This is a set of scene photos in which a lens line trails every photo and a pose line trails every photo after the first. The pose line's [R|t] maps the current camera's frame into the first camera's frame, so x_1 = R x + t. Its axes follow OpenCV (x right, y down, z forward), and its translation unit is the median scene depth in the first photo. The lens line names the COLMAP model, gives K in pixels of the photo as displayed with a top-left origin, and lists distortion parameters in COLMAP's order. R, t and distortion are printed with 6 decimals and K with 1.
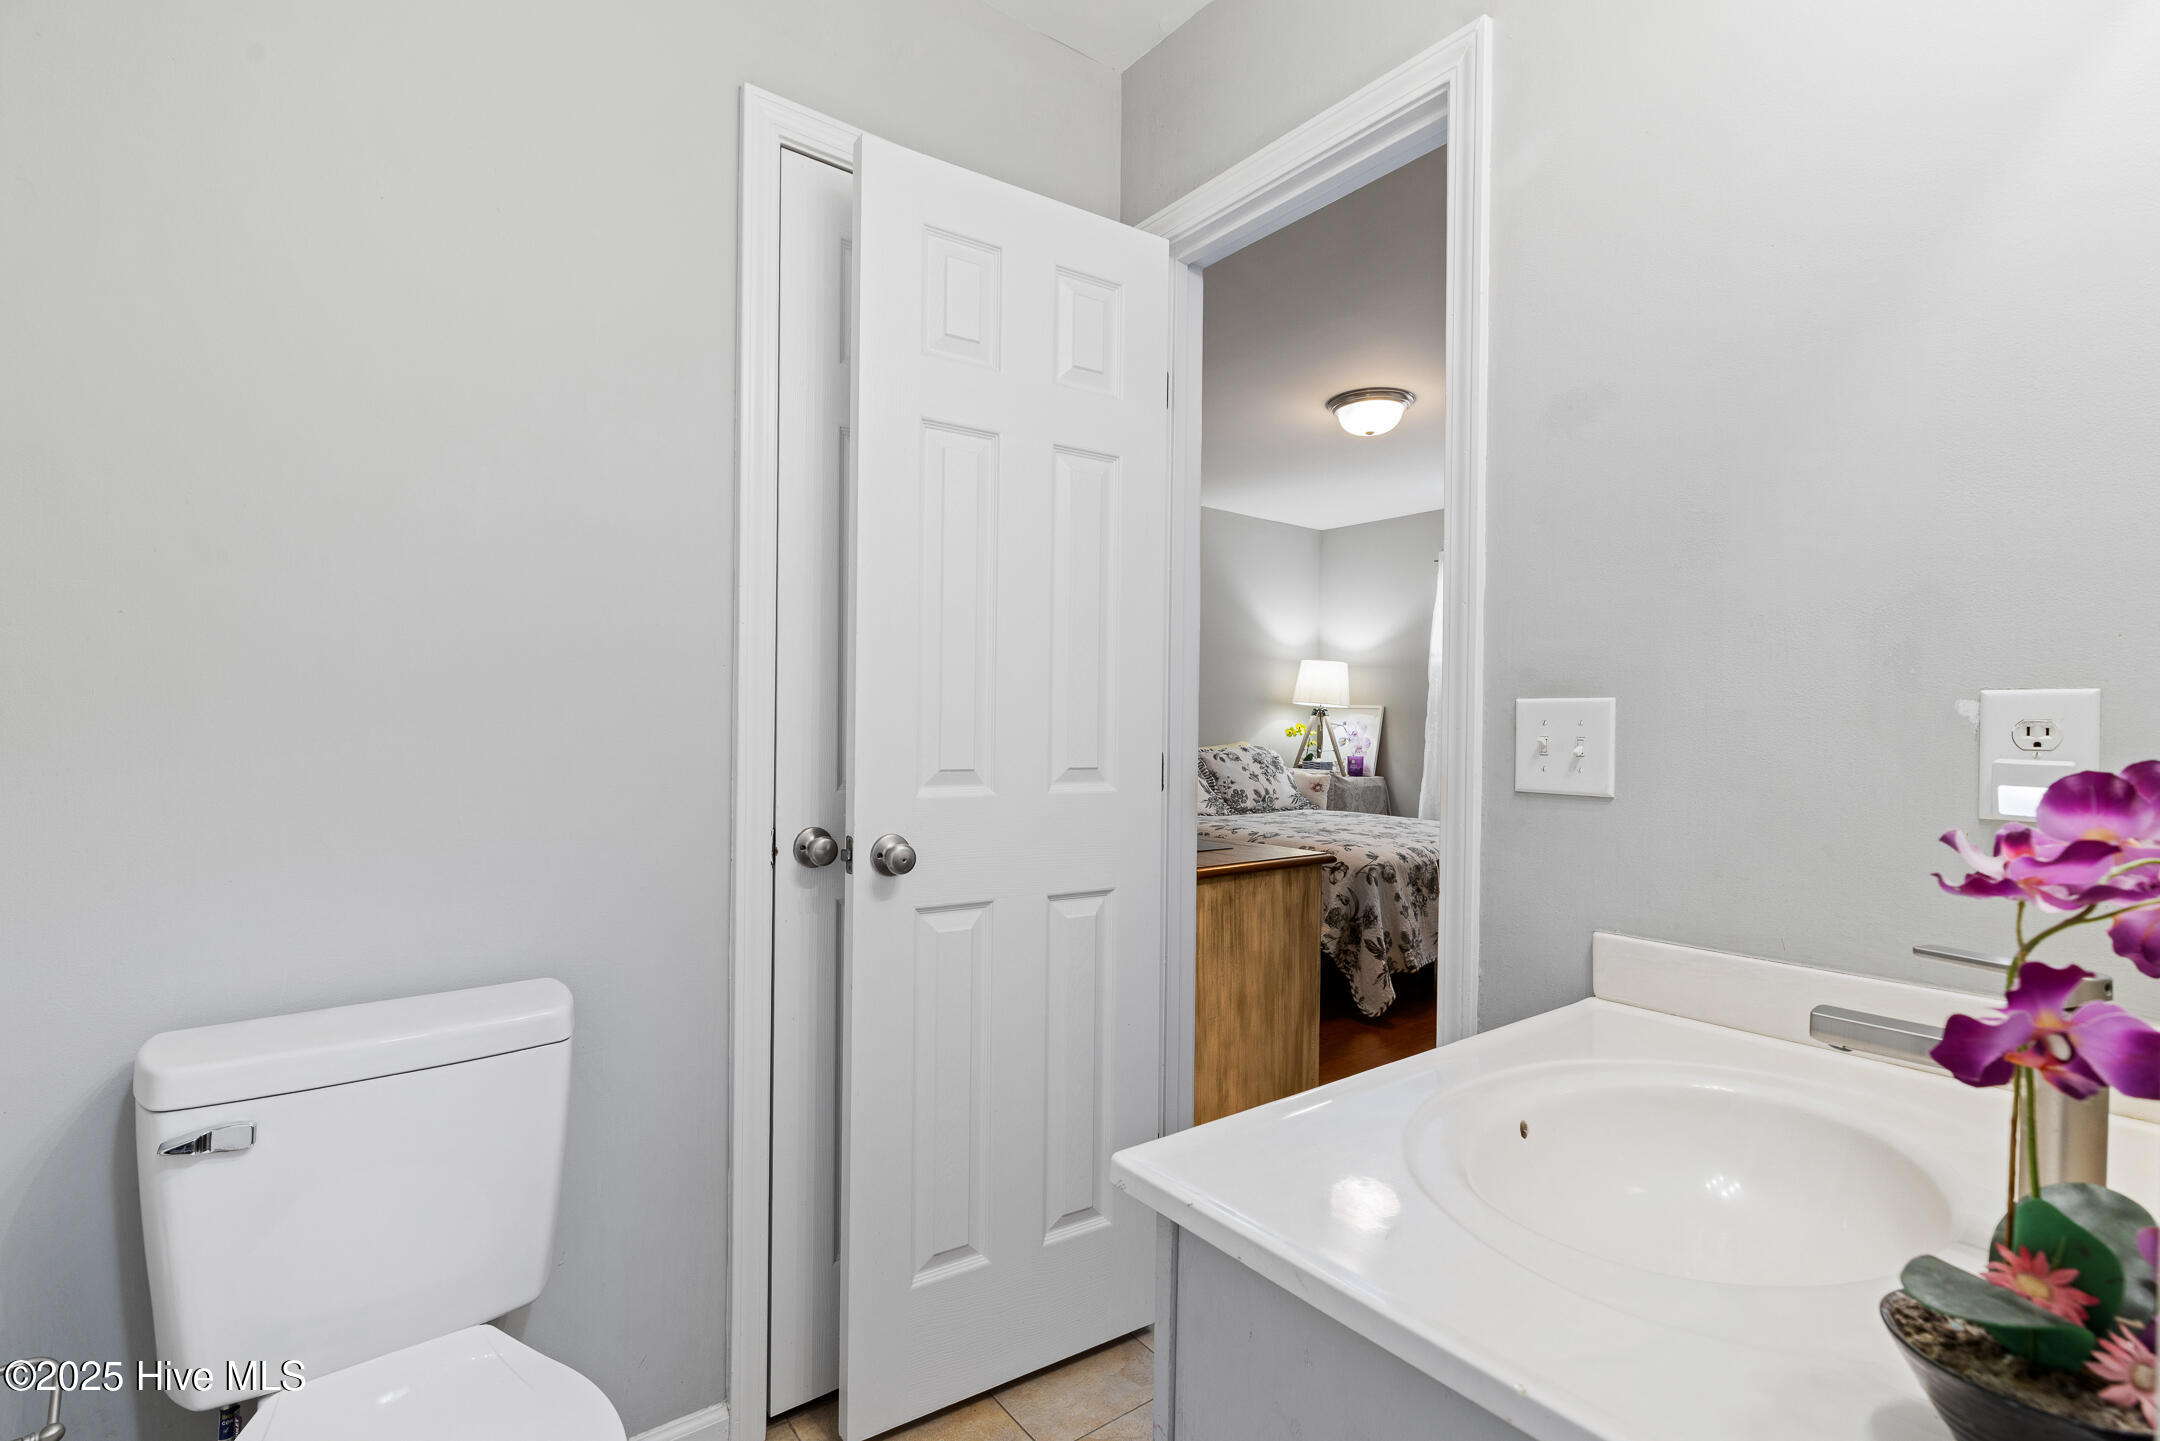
lens RADIAL K [[986.4, 0, 1075.7], [0, 986.4, 722.8], [0, 0, 1]] dist [0.003372, 0.000423]
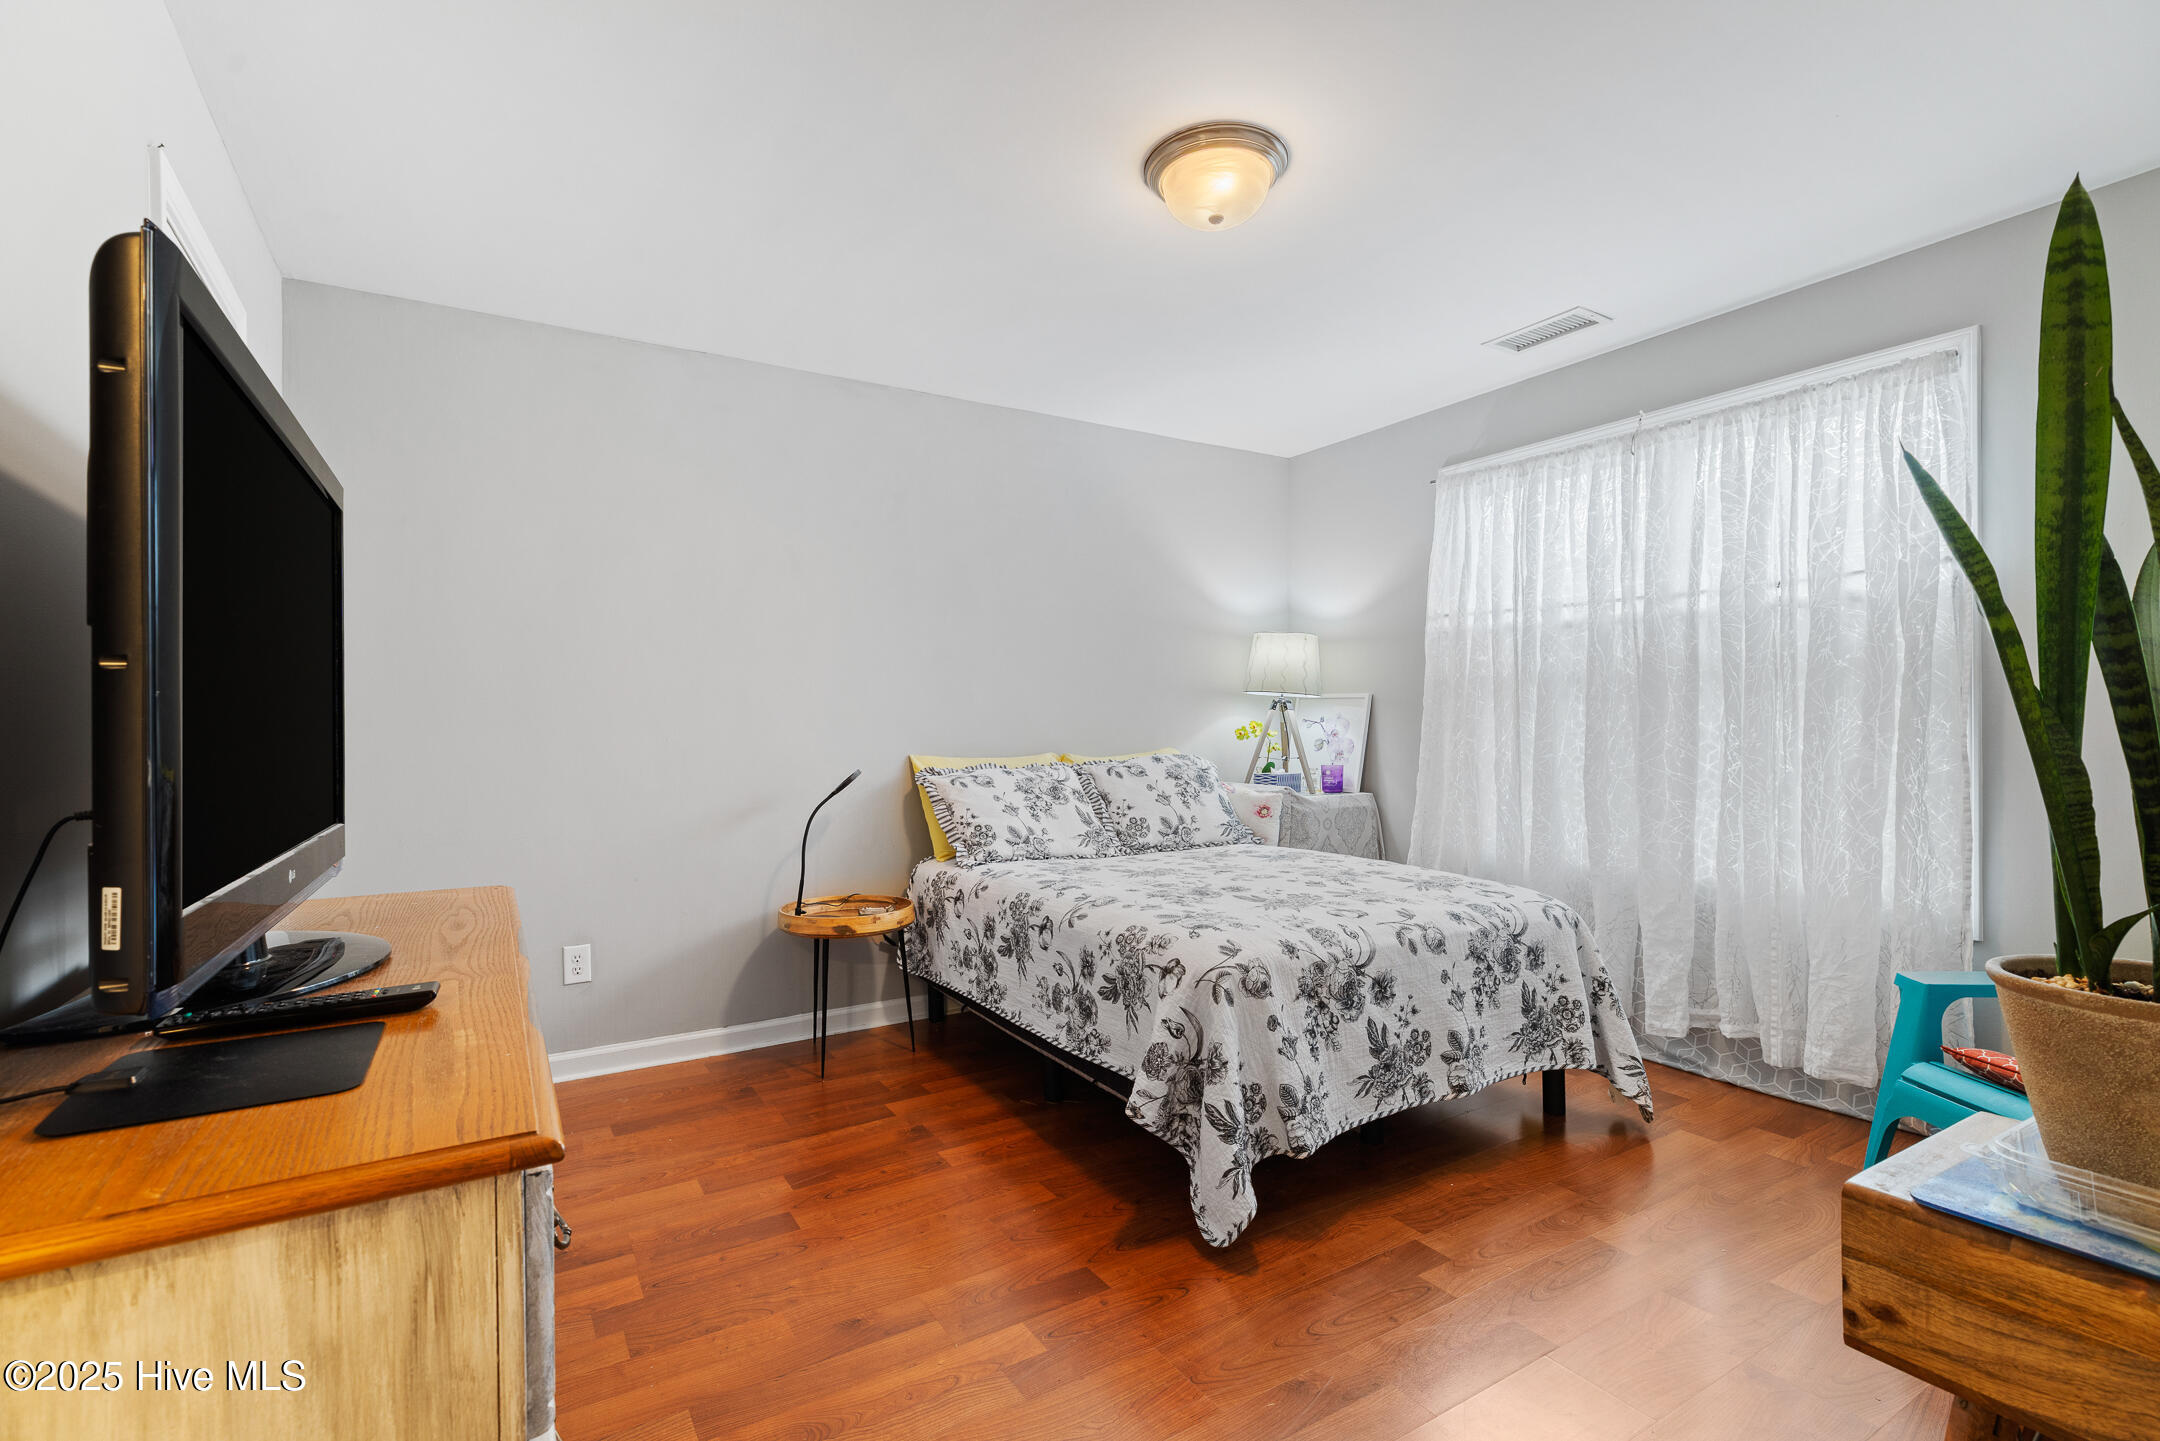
lens RADIAL K [[986.4, 0, 1085.6], [0, 986.4, 726.8], [0, 0, 1]] dist [0.003372, 0.000423]
pose [[0.995142, -0.019667, -0.096467, 0.264301], [0.019608, 0.999807, -0.001563, 0.005121], [0.096479, -0.000336, 0.995335, 0.406120]]
